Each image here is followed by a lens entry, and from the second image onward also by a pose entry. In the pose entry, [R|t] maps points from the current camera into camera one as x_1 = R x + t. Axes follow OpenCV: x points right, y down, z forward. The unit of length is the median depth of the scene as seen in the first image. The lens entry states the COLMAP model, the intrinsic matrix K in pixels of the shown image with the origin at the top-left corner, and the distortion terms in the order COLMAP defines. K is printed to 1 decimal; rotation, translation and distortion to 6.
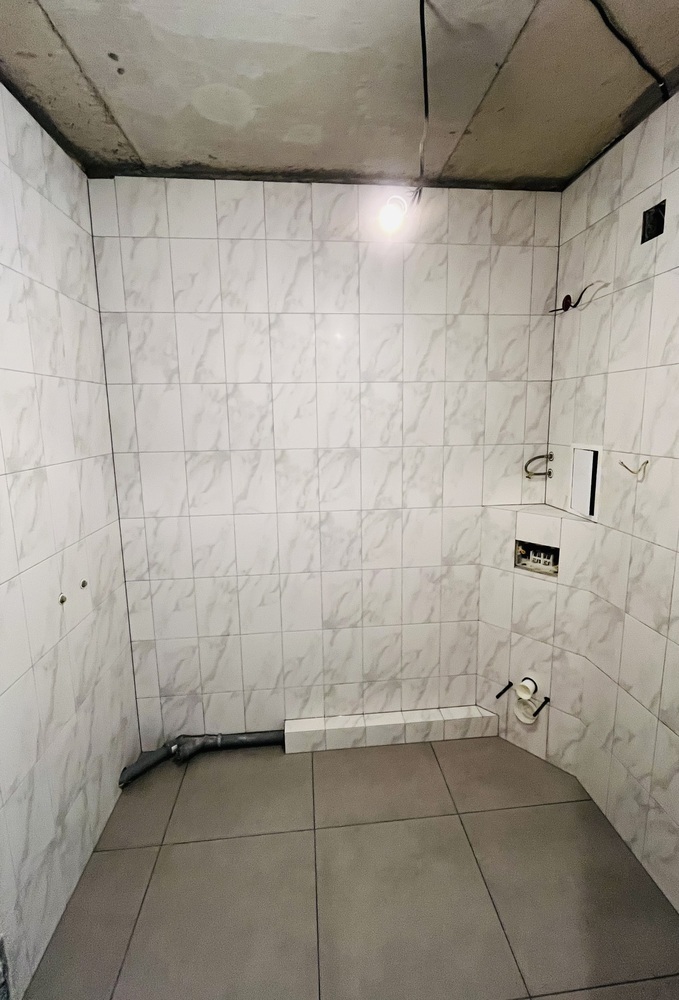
lens RADIAL K [[448.8, 0, 348.6], [0, 448.8, 486.8], [0, 0, 1]] dist [-0.000552, -0.001391]
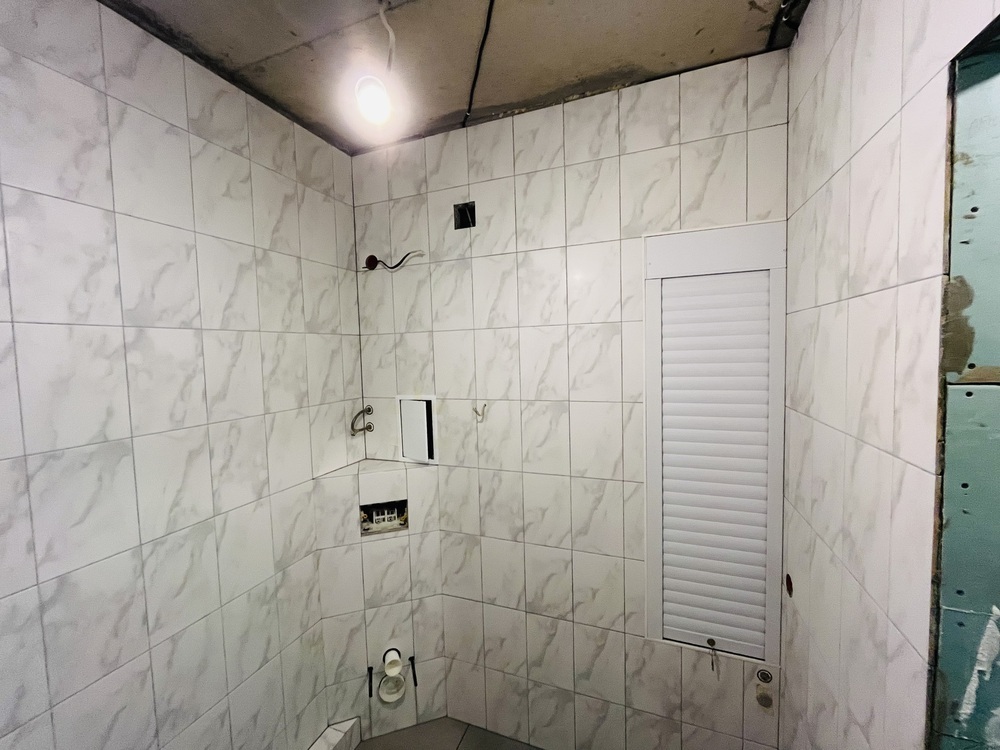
lens RADIAL K [[406.0, 0, 499.7], [0, 406.0, 373.0], [0, 0, 1]] dist [-0.003516, -0.000082]
pose [[0.453095, -0.047282, 0.890208, -0.223909], [0.163674, 0.986029, -0.030934, -0.077191], [-0.876308, 0.159720, 0.454504, 0.344428]]
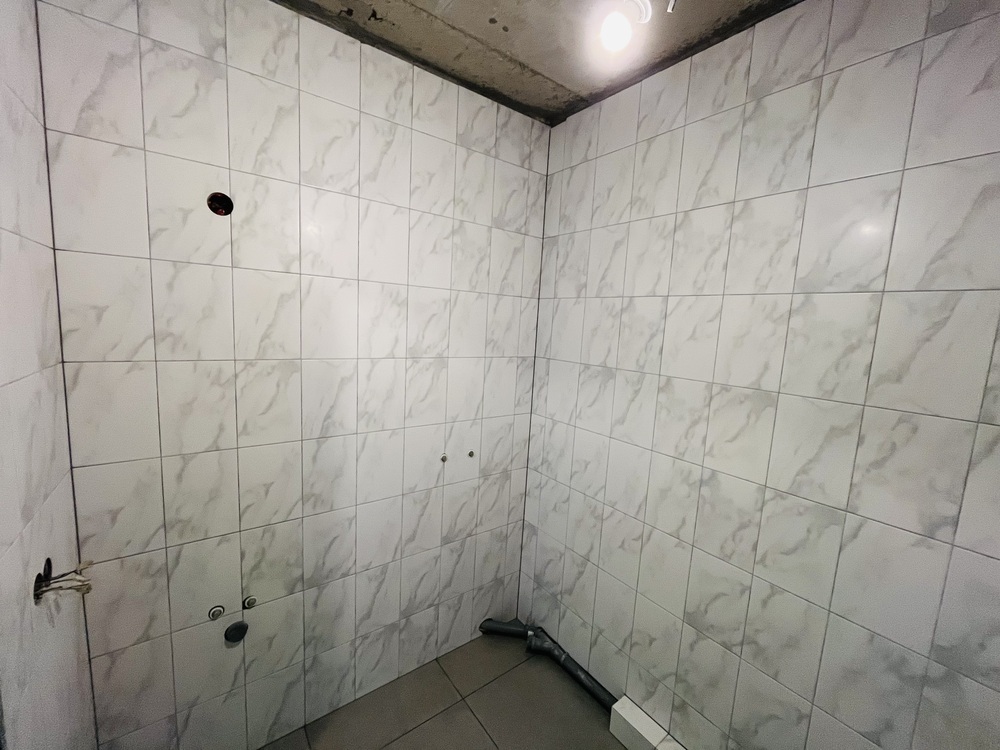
lens RADIAL K [[406.0, 0, 498.1], [0, 406.0, 372.8], [0, 0, 1]] dist [-0.003516, -0.000082]
pose [[0.515587, 0.147118, -0.844113, 0.317338], [-0.195839, 0.979306, 0.051061, -0.067444], [0.834156, 0.138984, 0.533729, 0.349689]]
